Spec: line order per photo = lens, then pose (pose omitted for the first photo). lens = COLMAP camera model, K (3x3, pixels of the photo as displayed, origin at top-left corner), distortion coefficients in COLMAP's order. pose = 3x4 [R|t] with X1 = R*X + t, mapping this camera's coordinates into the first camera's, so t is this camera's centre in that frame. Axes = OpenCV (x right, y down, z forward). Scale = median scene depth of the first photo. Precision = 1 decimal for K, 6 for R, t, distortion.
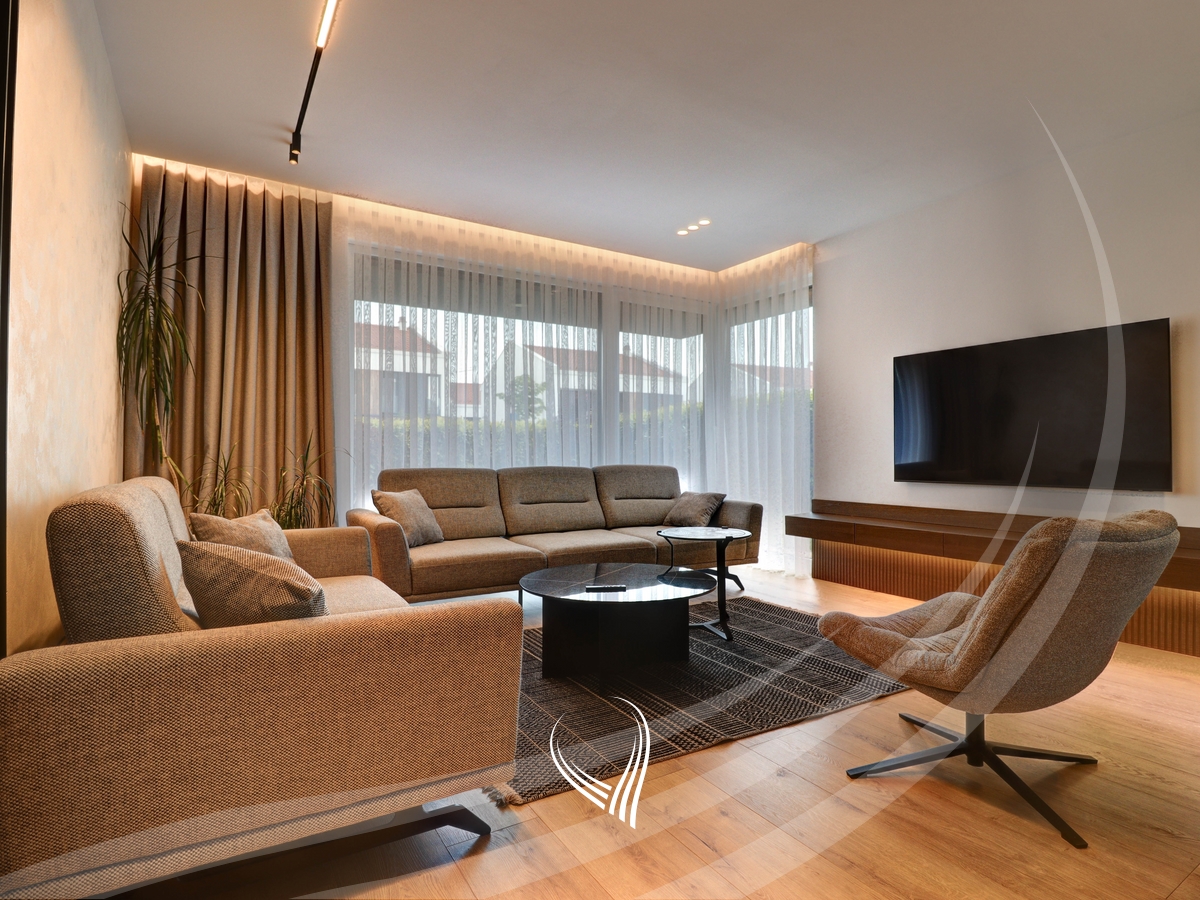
lens RADIAL K [[637.6, 0, 600.0], [0, 637.6, 468.0], [0, 0, 1]] dist [-0.003608, -0.001531]
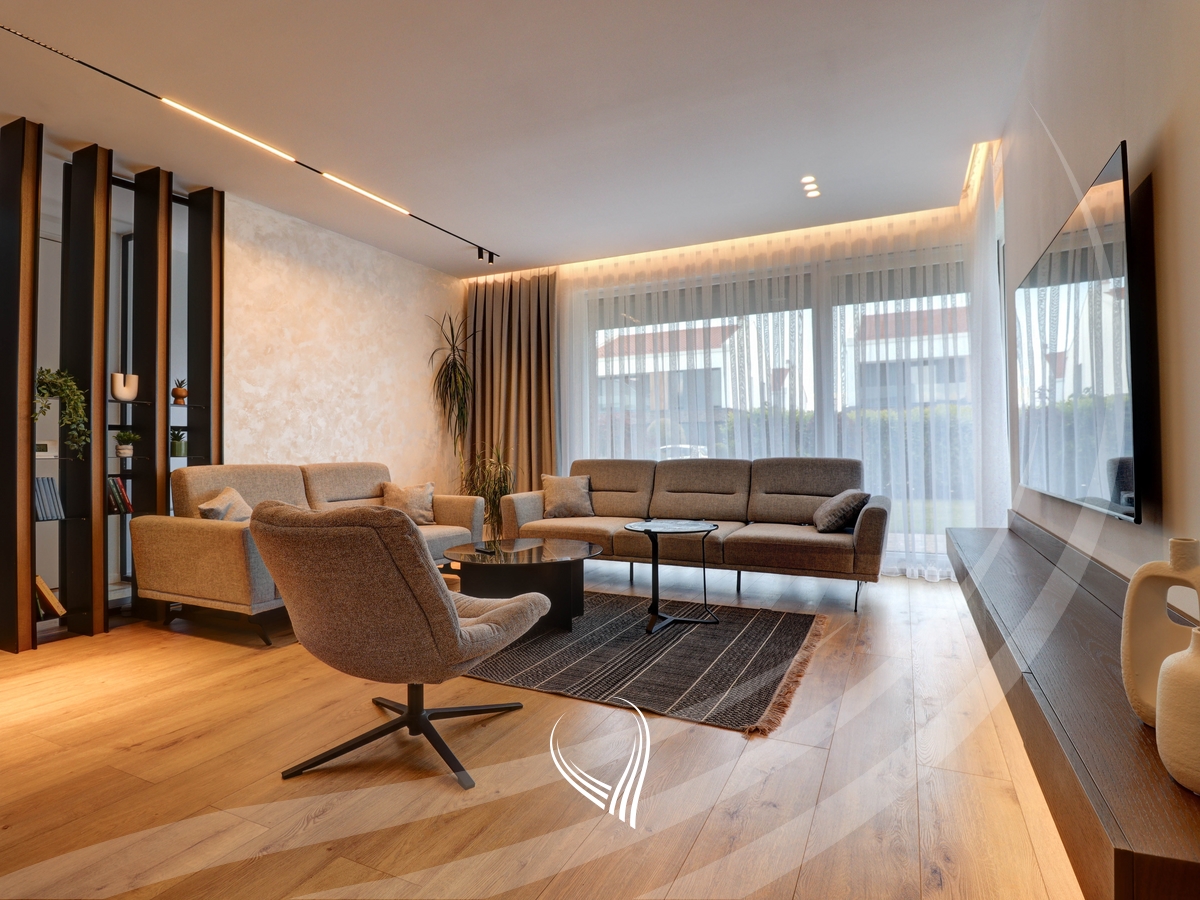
lens RADIAL K [[630.1, 0, 601.5], [0, 630.1, 454.4], [0, 0, 1]] dist [-0.000112, -0.012903]
pose [[0.544115, 0.000517, -0.839010, 0.778854], [-0.001878, 0.999998, -0.000601, -0.008923], [0.839008, 0.001903, 0.544115, 0.309139]]
